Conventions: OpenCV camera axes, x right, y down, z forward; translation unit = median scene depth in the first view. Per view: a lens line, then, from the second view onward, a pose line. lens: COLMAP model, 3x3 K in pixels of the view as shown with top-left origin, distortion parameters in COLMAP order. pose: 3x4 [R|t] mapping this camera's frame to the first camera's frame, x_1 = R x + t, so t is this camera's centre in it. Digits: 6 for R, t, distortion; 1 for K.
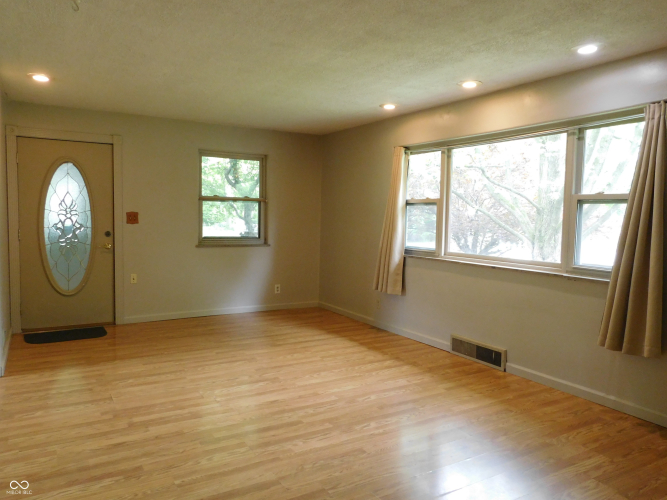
lens RADIAL K [[494.6, 0, 334.0], [0, 494.6, 251.9], [0, 0, 1]] dist [-0.000443, 0.004930]
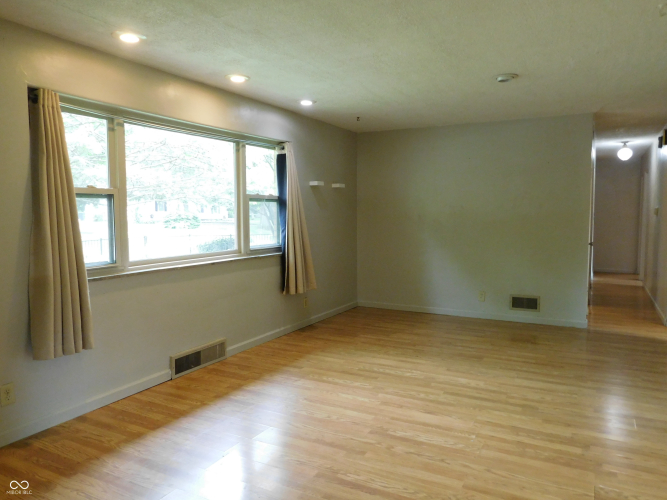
lens RADIAL K [[494.6, 0, 335.8], [0, 494.6, 247.5], [0, 0, 1]] dist [-0.000443, 0.004930]
pose [[-0.513912, -0.082580, 0.853859, -0.783568], [0.057516, 0.989799, 0.130344, -0.139859], [-0.855912, 0.116096, -0.503920, 1.539106]]
